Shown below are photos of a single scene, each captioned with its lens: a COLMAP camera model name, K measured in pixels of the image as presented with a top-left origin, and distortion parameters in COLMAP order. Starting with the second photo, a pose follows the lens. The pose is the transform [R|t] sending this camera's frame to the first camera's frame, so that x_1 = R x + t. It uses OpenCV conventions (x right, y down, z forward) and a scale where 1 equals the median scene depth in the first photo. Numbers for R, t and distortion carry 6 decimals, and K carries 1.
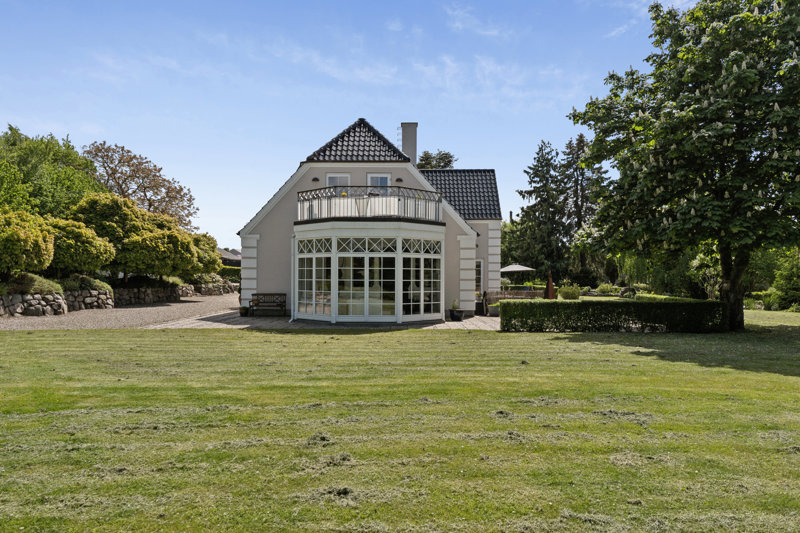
lens RADIAL K [[613.2, 0, 400.4], [0, 613.2, 266.1], [0, 0, 1]] dist [-0.005132, 0.000110]
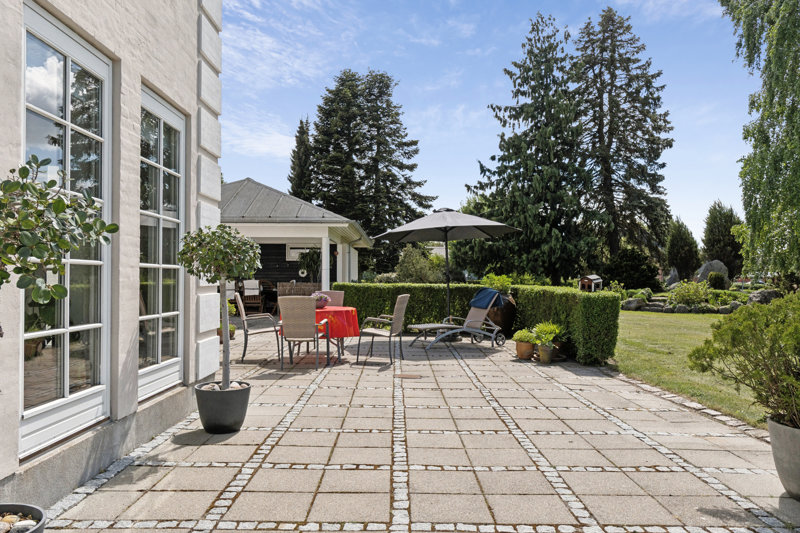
lens RADIAL K [[613.2, 0, 397.8], [0, 613.2, 266.7], [0, 0, 1]] dist [-0.005132, 0.000110]
pose [[0.999794, -0.000304, 0.020318, 0.098080], [0.000257, 0.999997, 0.002314, 0.013746], [-0.020318, -0.002309, 0.999791, 0.467053]]
